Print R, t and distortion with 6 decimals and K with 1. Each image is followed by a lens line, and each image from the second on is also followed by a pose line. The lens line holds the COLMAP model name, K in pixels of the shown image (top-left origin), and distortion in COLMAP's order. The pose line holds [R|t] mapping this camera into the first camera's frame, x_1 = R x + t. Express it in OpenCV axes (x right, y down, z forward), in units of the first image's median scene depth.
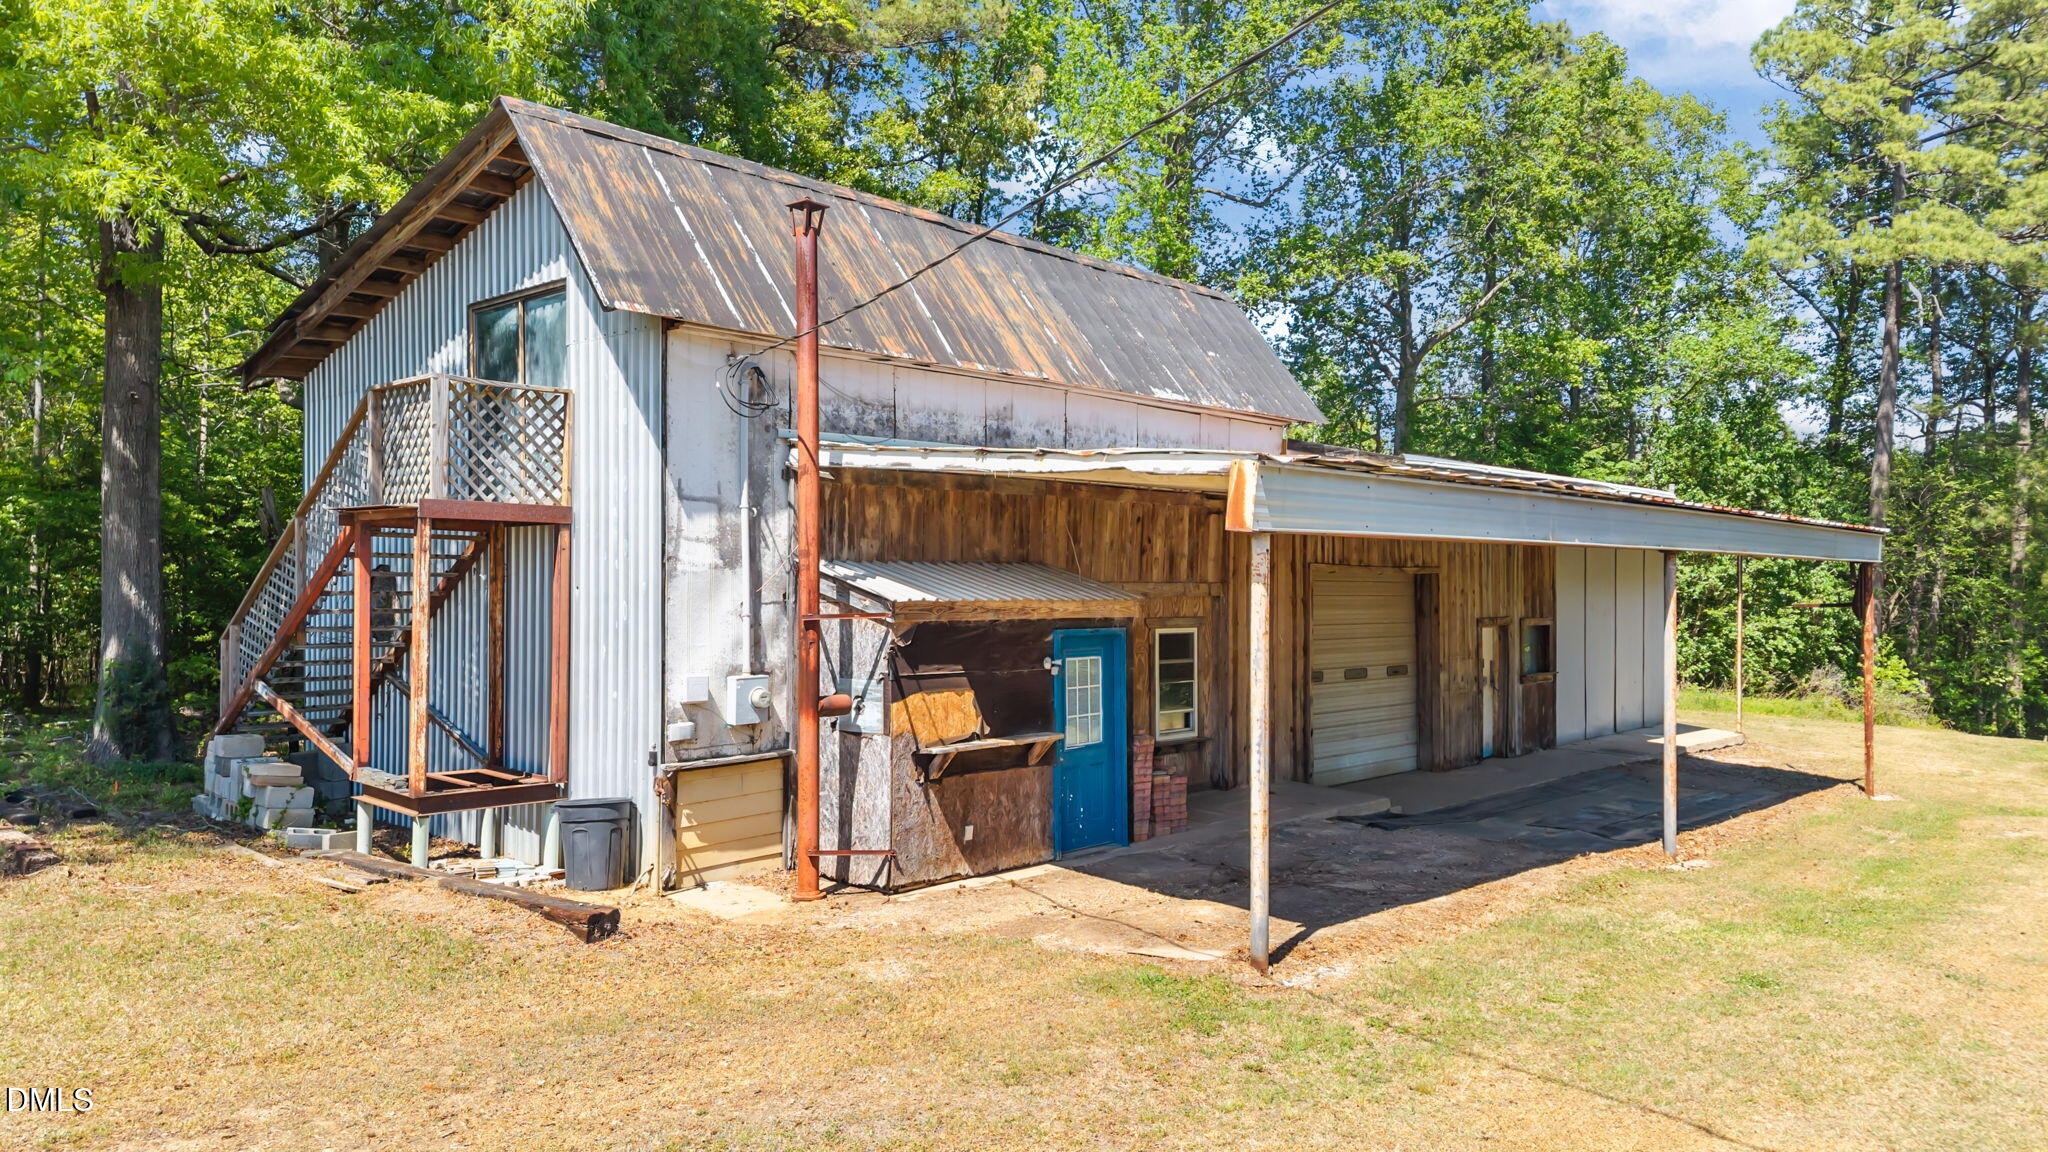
lens RADIAL K [[1370.3, 0, 1024.2], [0, 1370.3, 584.3], [0, 0, 1]] dist [0.016239, -0.018339]
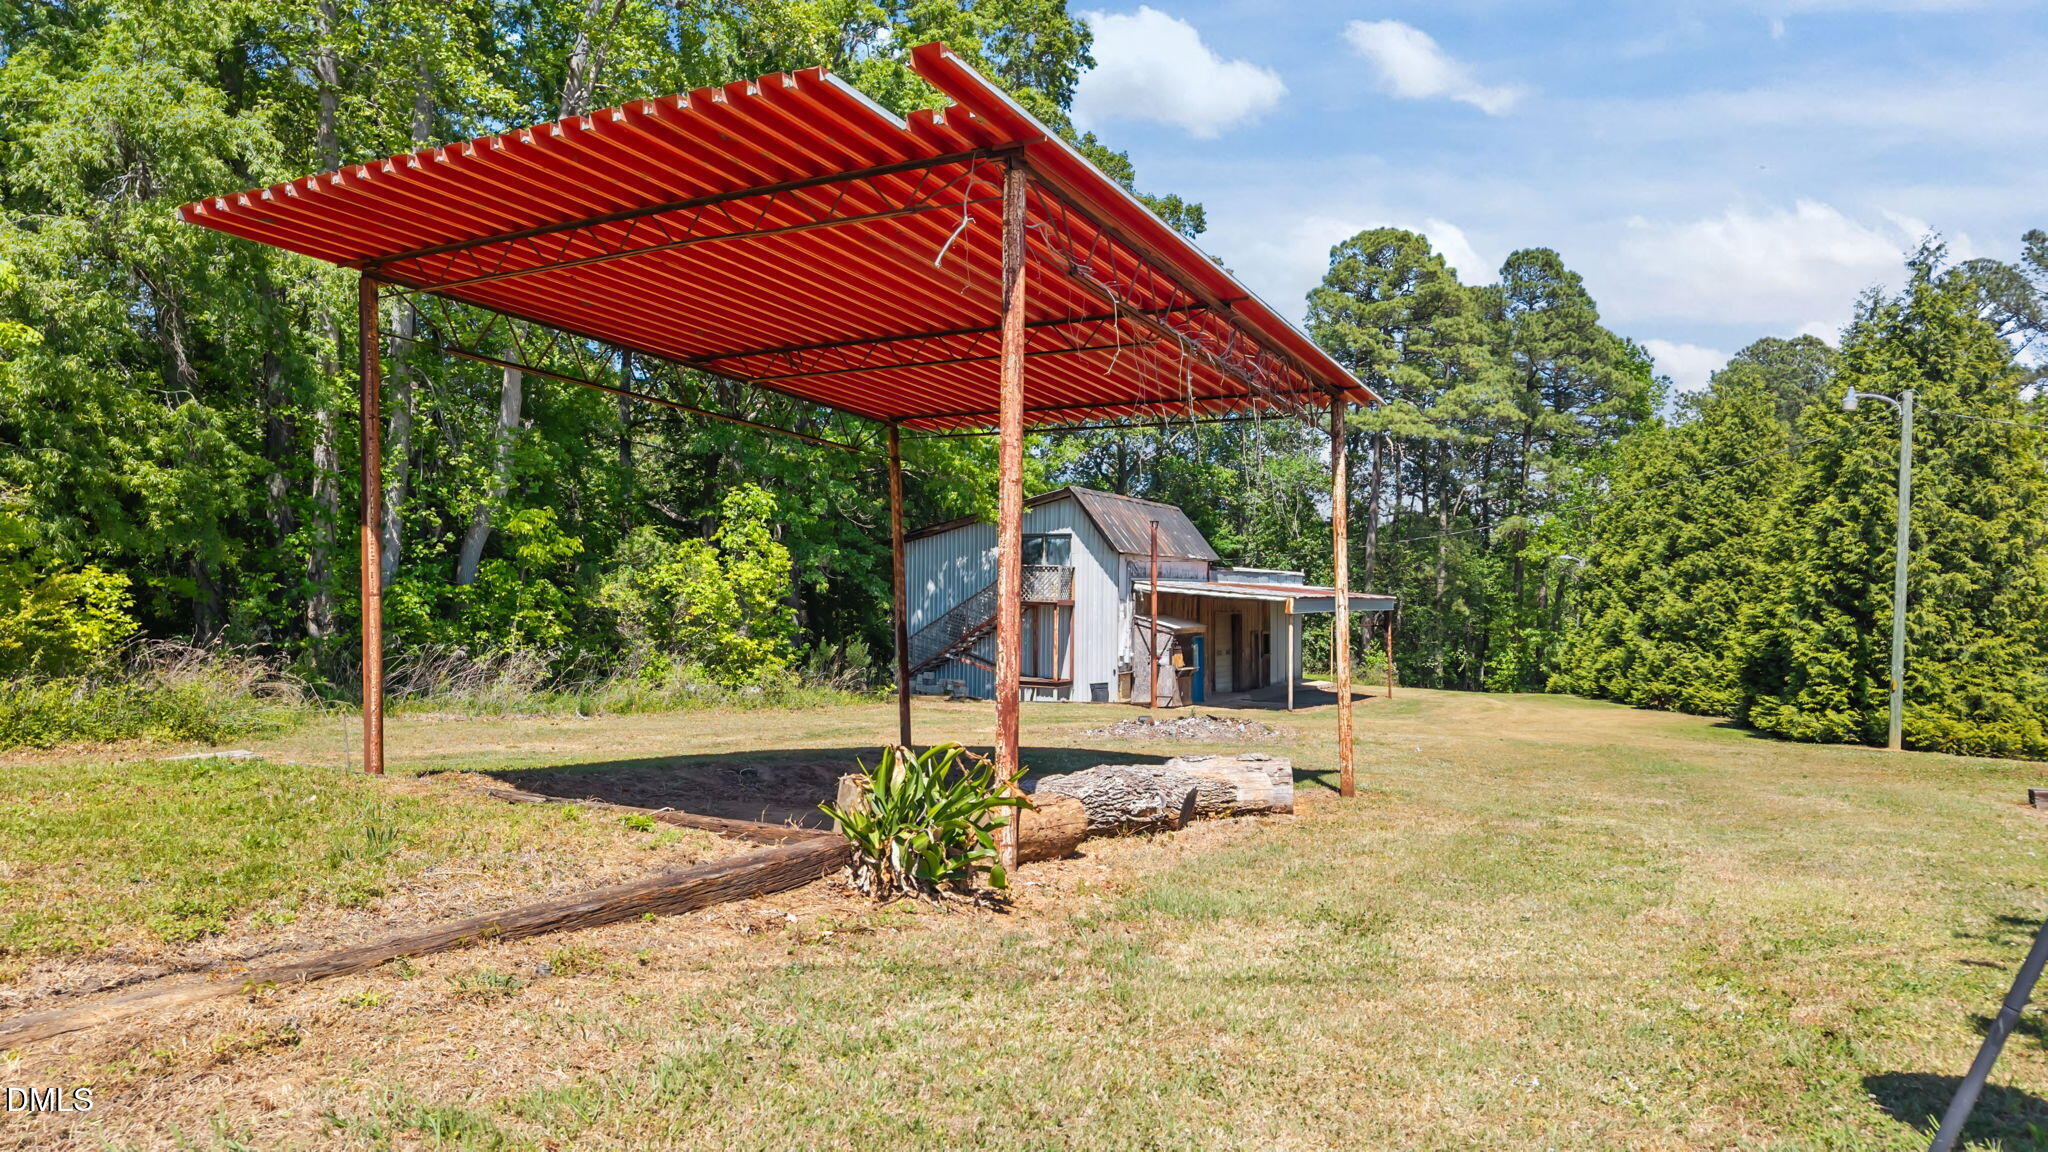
lens RADIAL K [[1370.3, 0, 1023.3], [0, 1370.3, 579.6], [0, 0, 1]] dist [0.016239, -0.018339]
pose [[0.946754, 0.008379, 0.321848, -0.386091], [-0.004925, 0.999921, -0.011545, -0.017301], [-0.321919, 0.009345, 0.946721, -0.545573]]
